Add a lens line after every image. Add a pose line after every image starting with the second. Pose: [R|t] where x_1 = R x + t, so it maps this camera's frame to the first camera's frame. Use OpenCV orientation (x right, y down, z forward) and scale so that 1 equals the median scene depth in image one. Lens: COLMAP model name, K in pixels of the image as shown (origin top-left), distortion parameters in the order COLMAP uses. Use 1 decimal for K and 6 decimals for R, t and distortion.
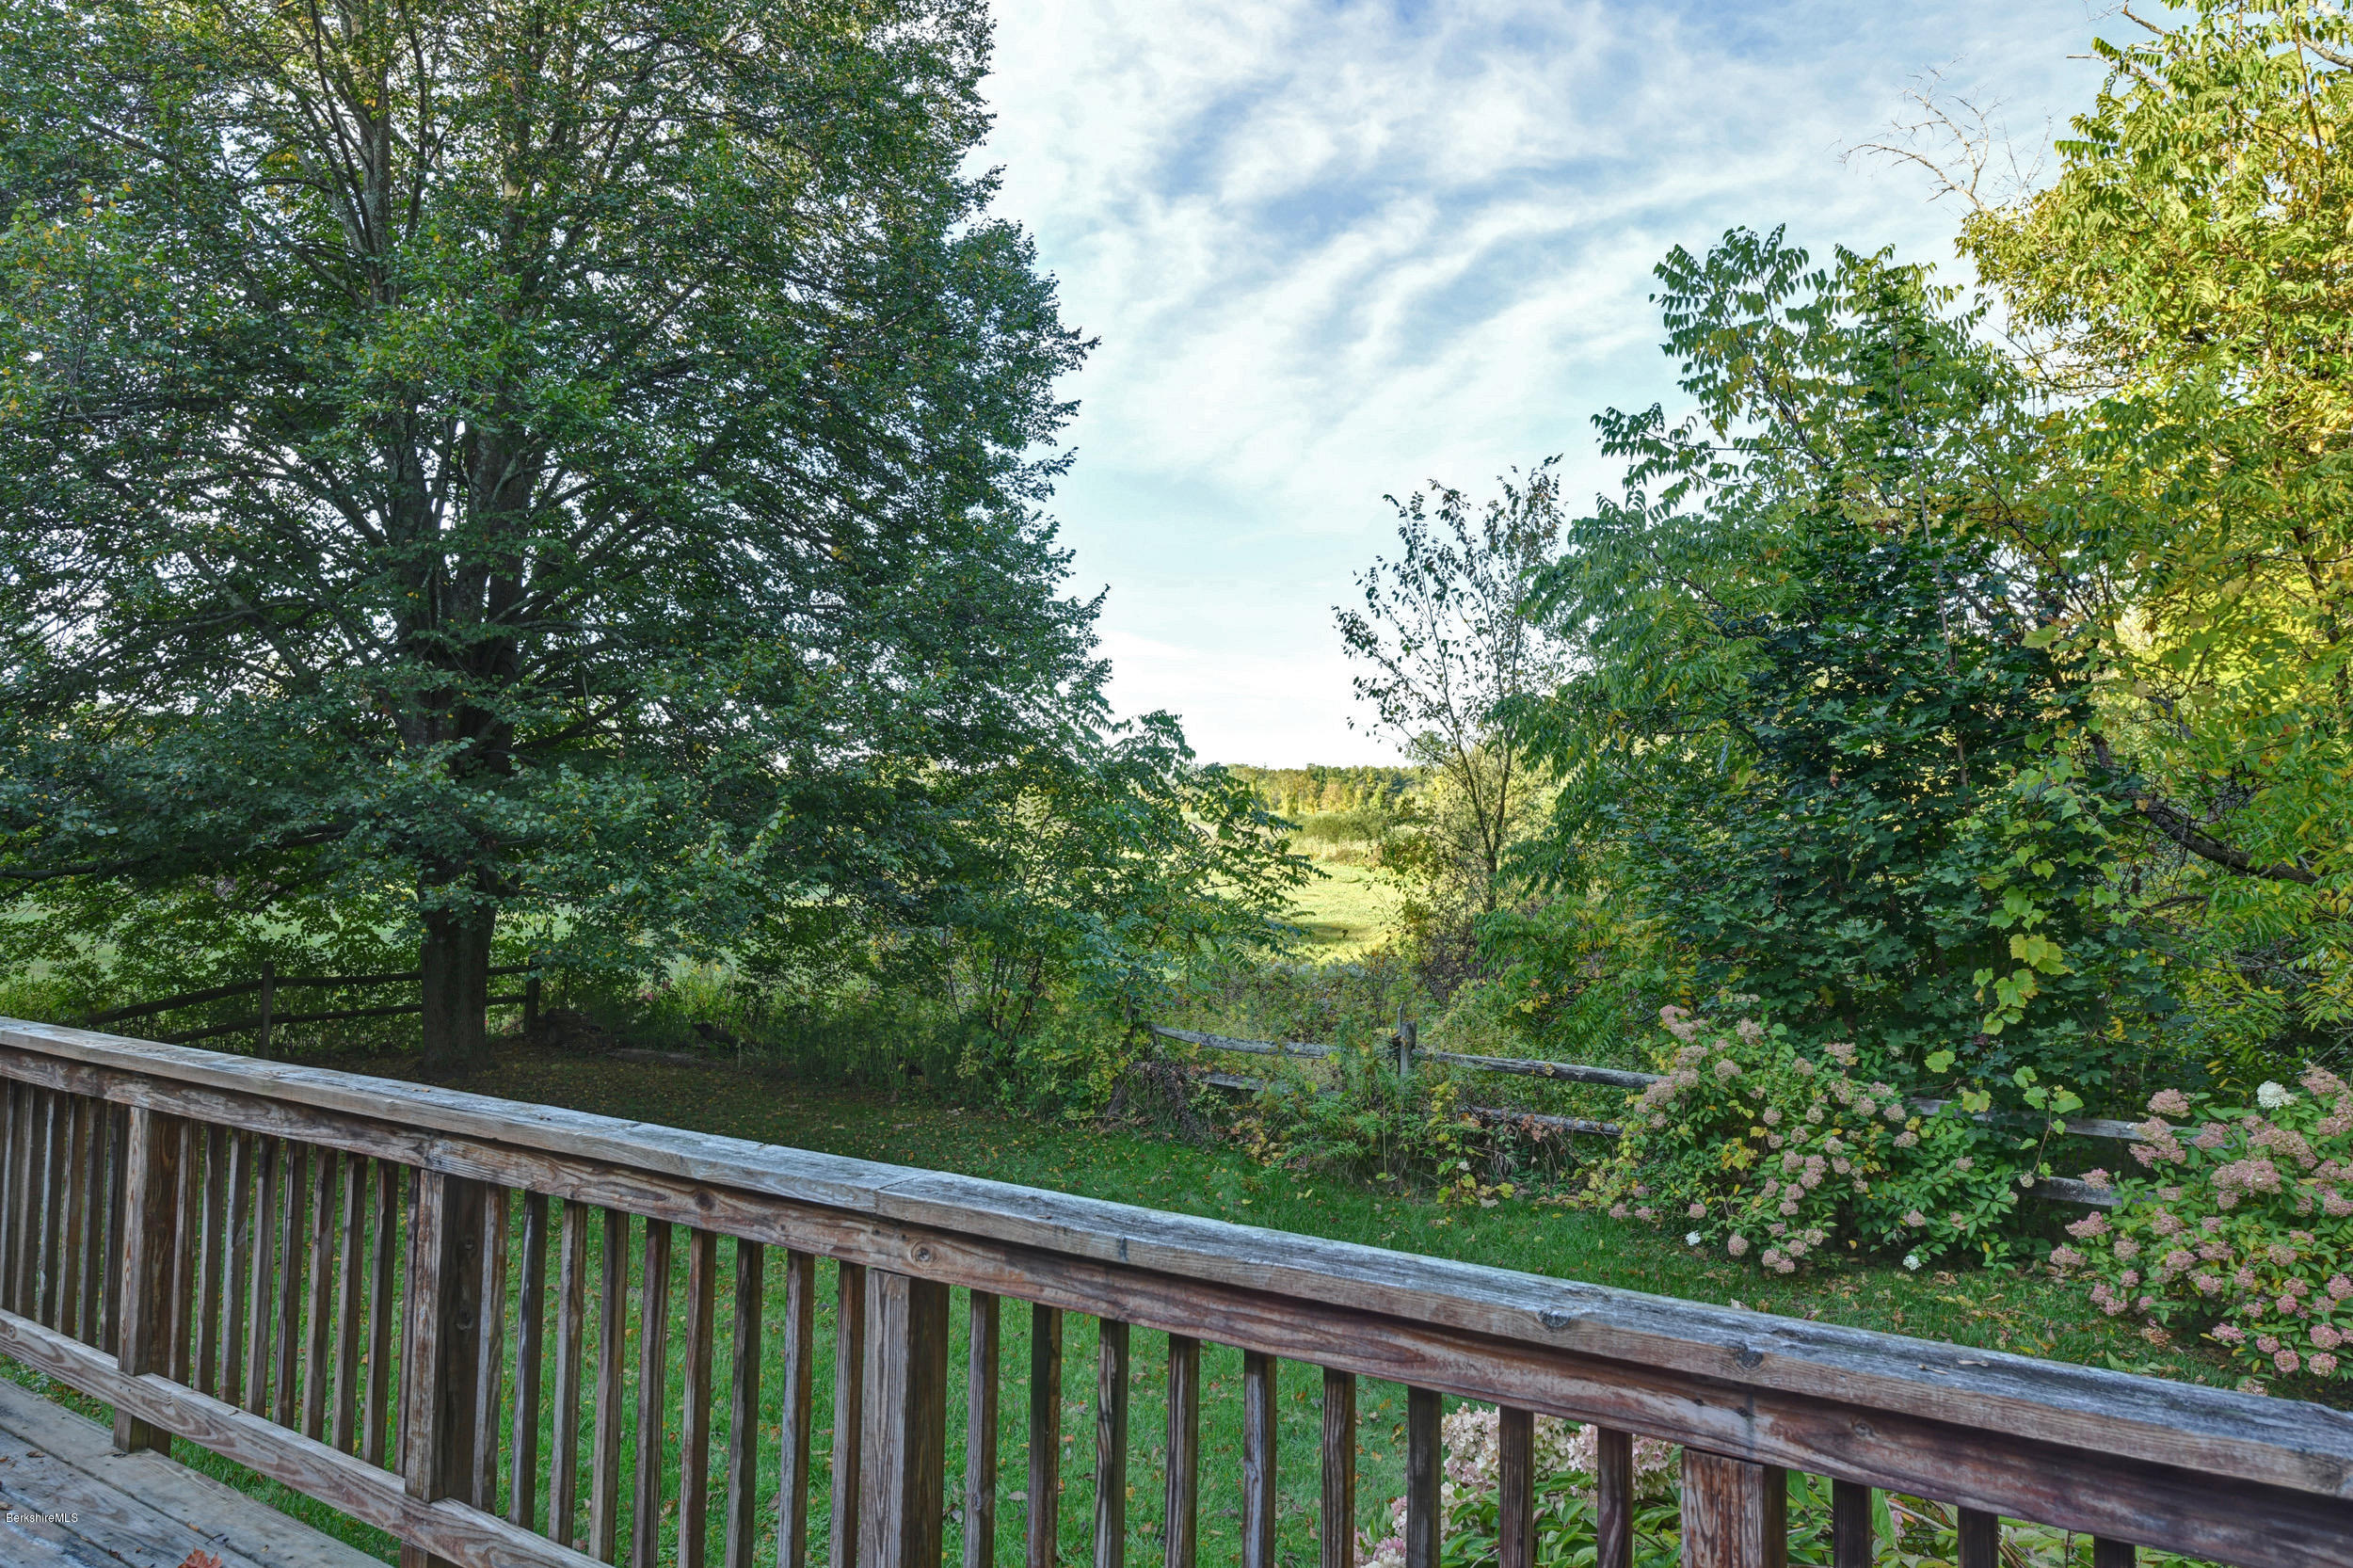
lens RADIAL K [[1611.7, 0, 1174.1], [0, 1611.7, 794.1], [0, 0, 1]] dist [-0.003067, -0.010532]
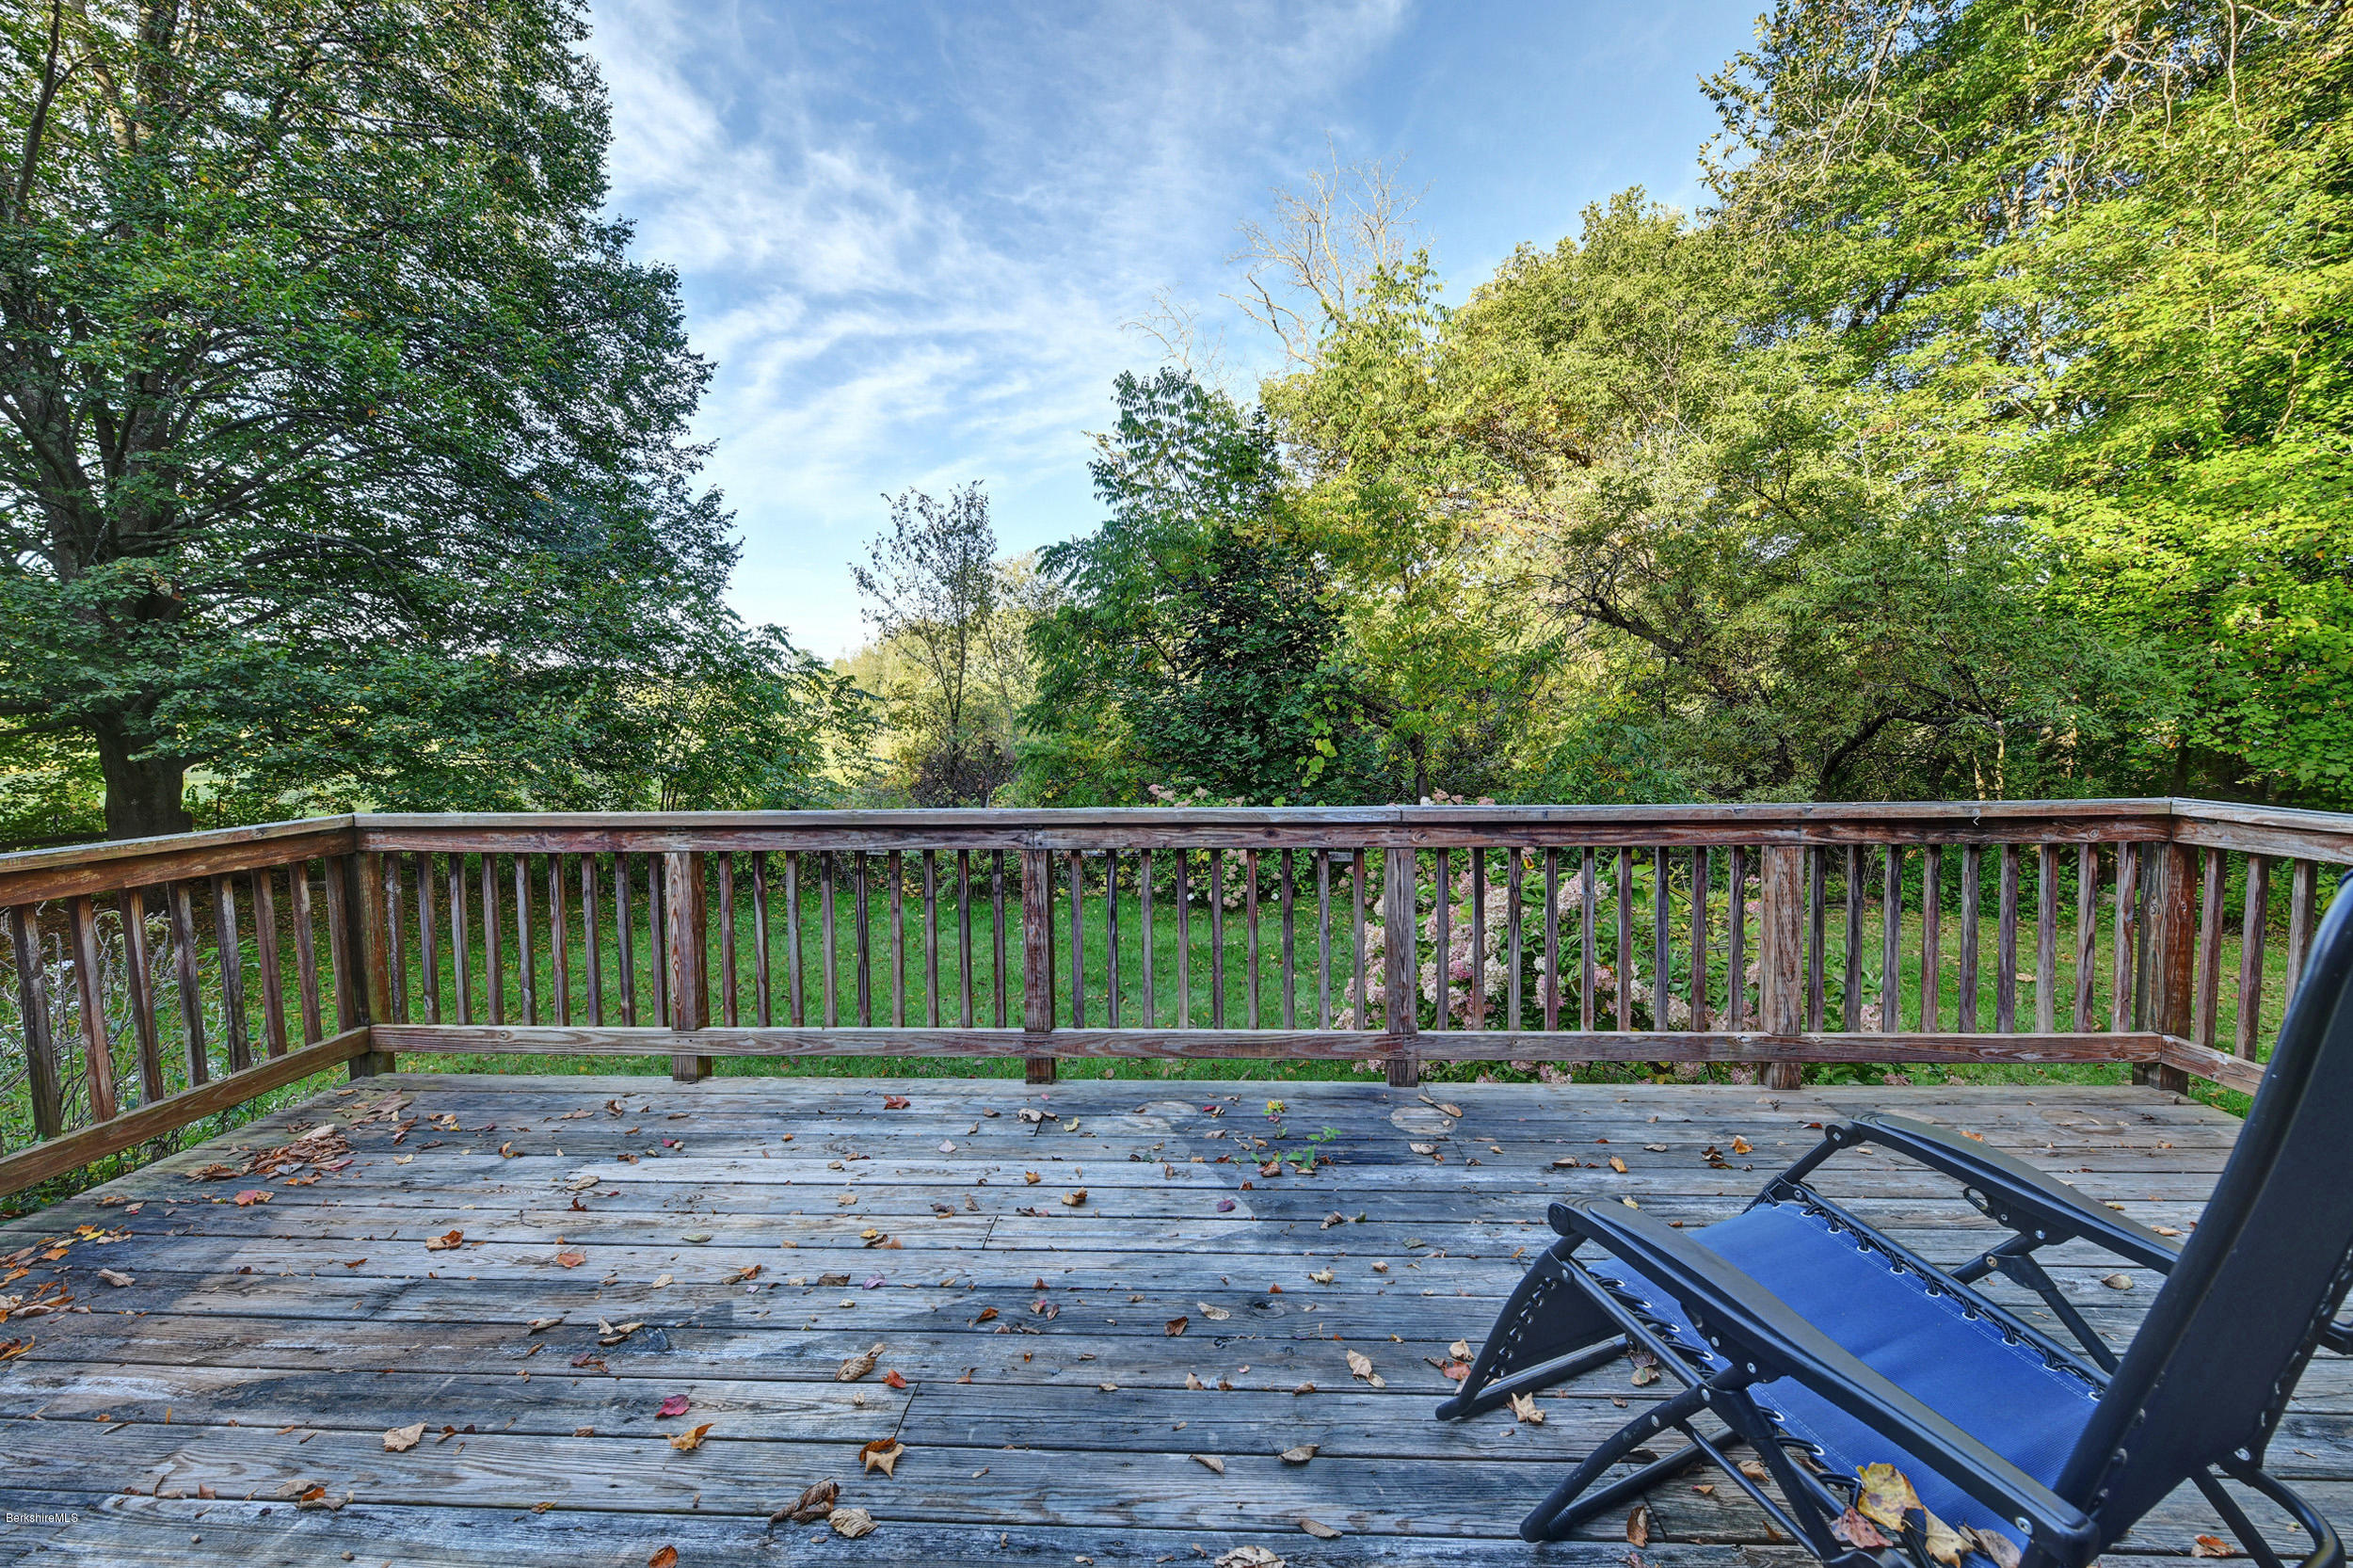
lens RADIAL K [[968.0, 0, 1174.5], [0, 968.0, 780.4], [0, 0, 1]] dist [0.001413, -0.000867]
pose [[0.840964, -0.053767, 0.538413, -0.188163], [0.006042, 0.995922, 0.090017, 0.015748], [-0.541057, -0.072448, 0.837859, 0.017439]]
